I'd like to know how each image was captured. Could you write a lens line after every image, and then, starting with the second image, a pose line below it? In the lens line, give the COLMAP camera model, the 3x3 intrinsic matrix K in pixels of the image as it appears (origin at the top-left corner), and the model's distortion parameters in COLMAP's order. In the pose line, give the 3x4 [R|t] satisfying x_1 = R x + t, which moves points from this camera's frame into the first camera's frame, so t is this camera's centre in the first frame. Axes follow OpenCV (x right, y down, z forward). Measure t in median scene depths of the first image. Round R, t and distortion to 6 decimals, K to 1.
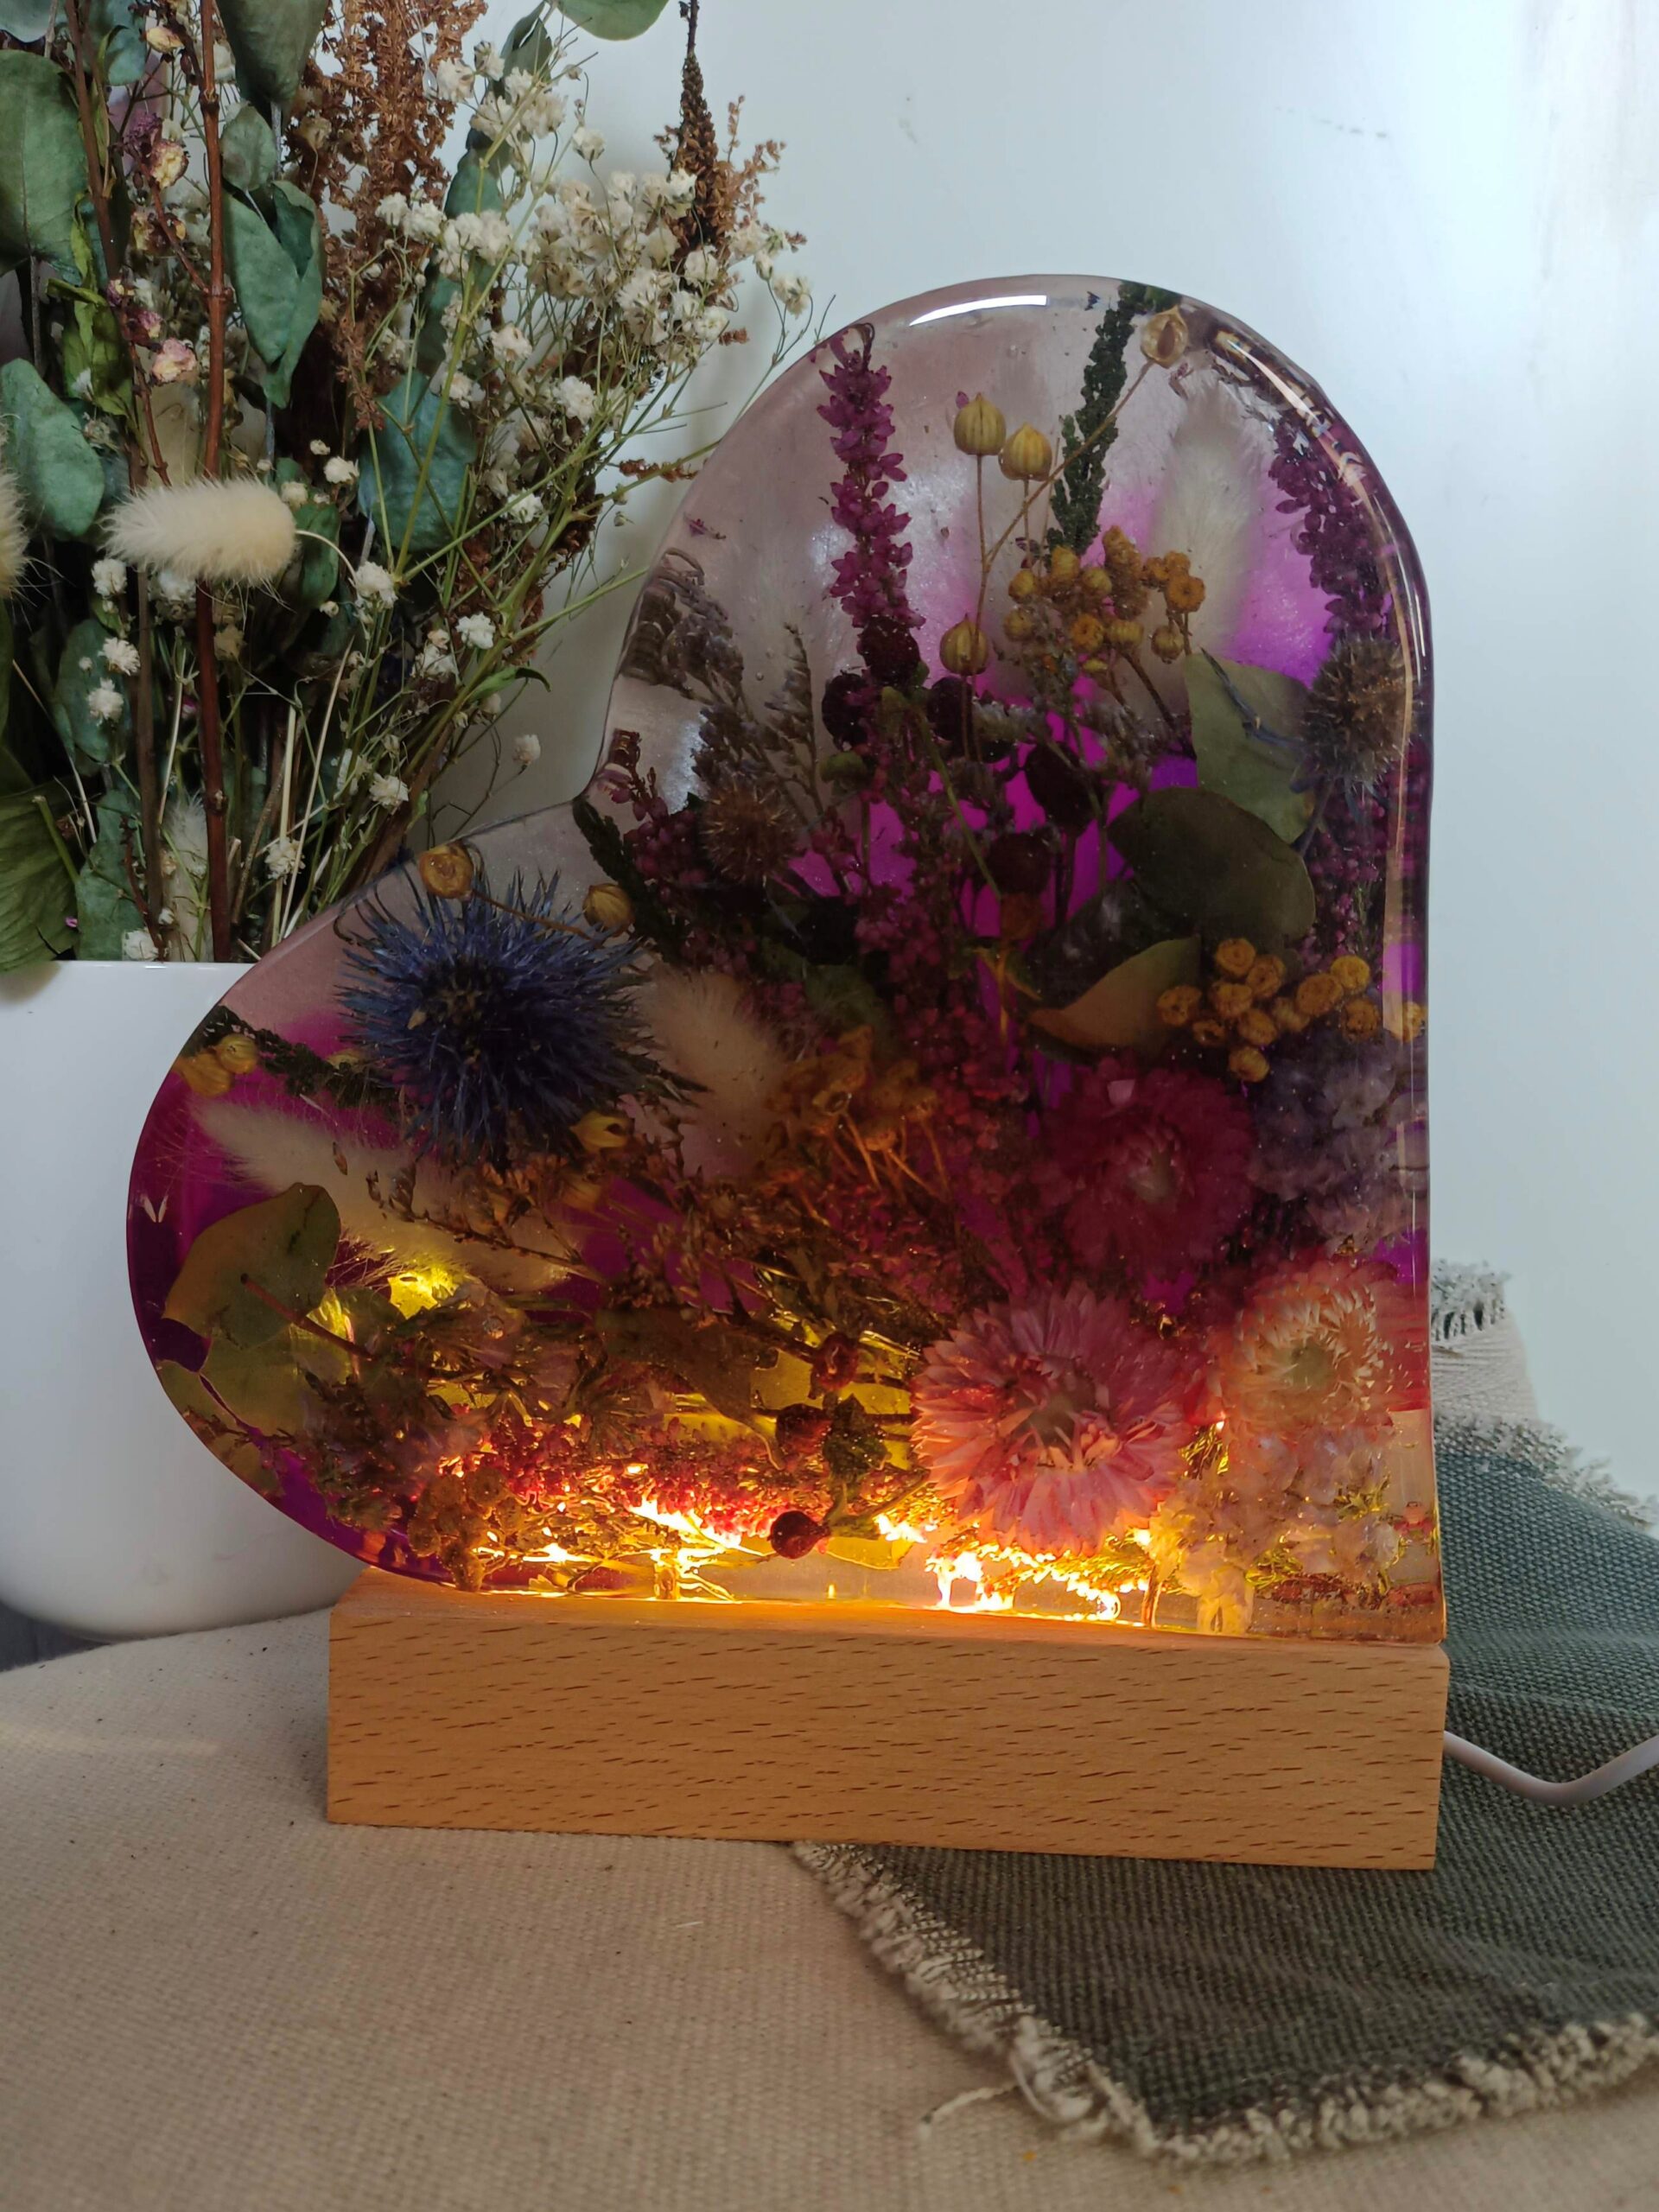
lens RADIAL K [[2245.7, 0, 842.5], [0, 2245.7, 1177.5], [0, 0, 1]] dist [-0.023289, 0.000000]
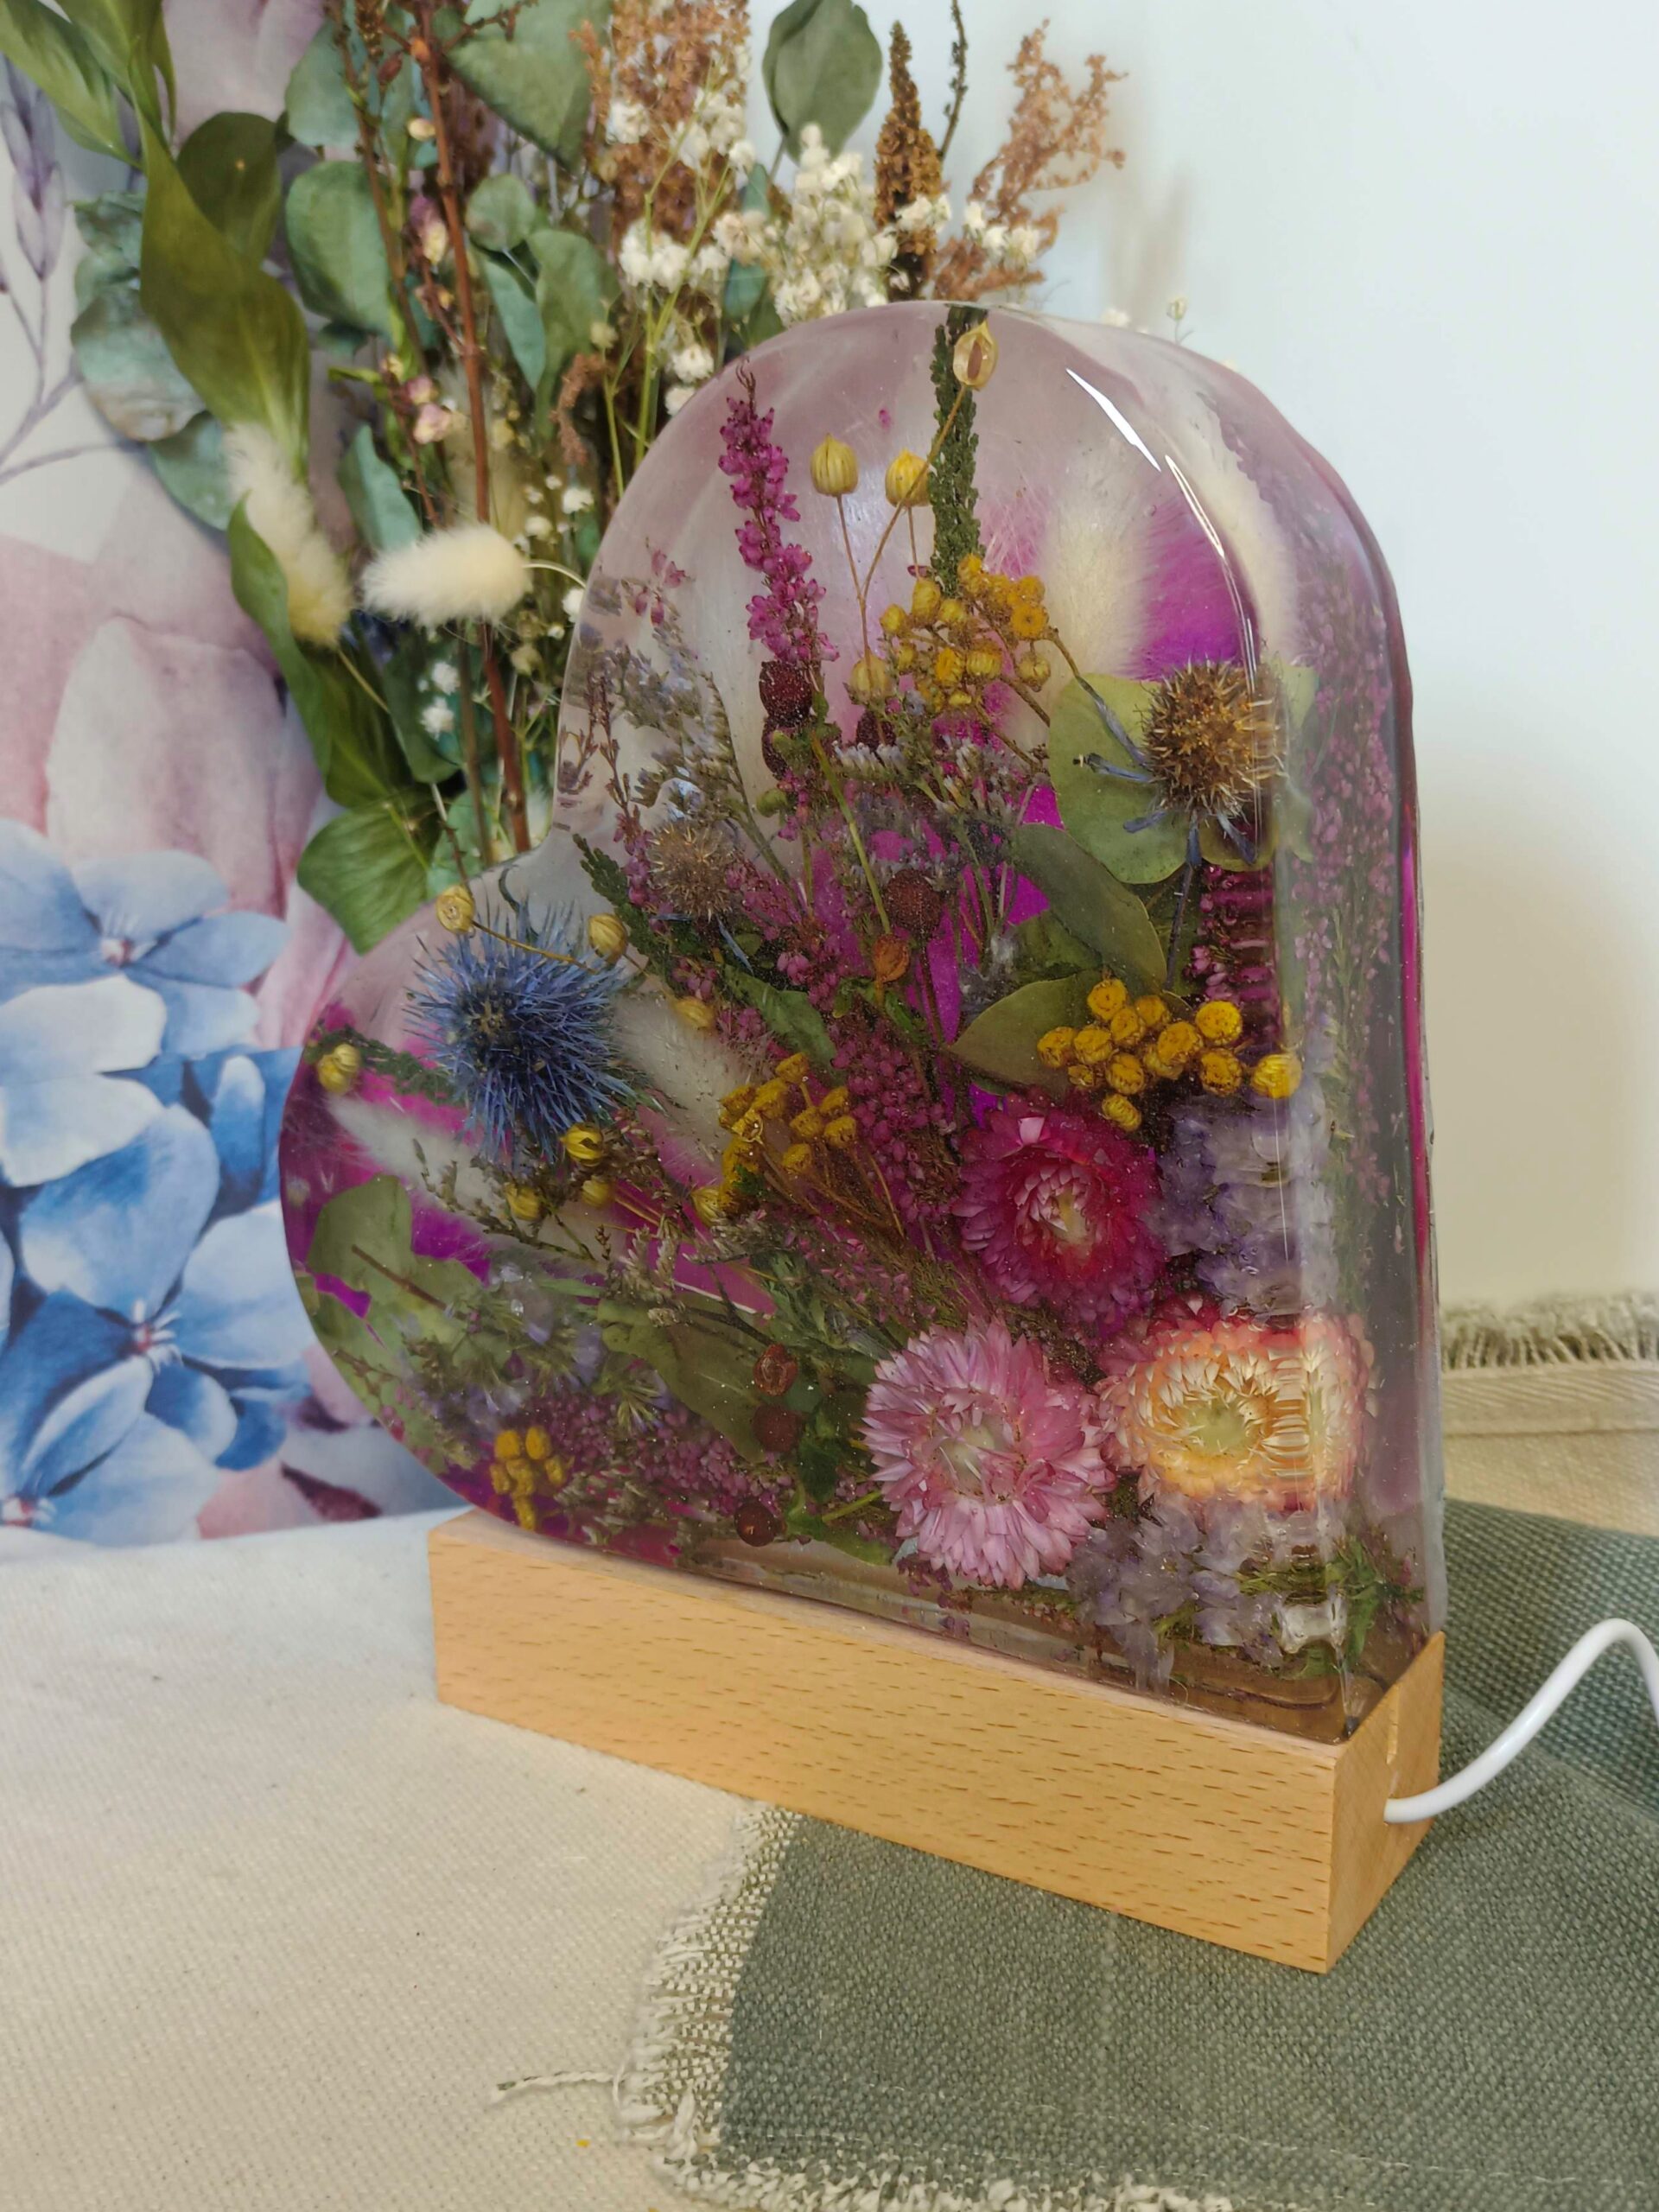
lens RADIAL K [[2245.7, 0, 854.6], [0, 2245.7, 1143.2], [0, 0, 1]] dist [-0.023289, 0.000000]
pose [[0.847458, 0.055964, -0.527904, 0.566515], [-0.006613, 0.995463, 0.094915, -0.123887], [0.530821, -0.076946, 0.843984, 0.141021]]
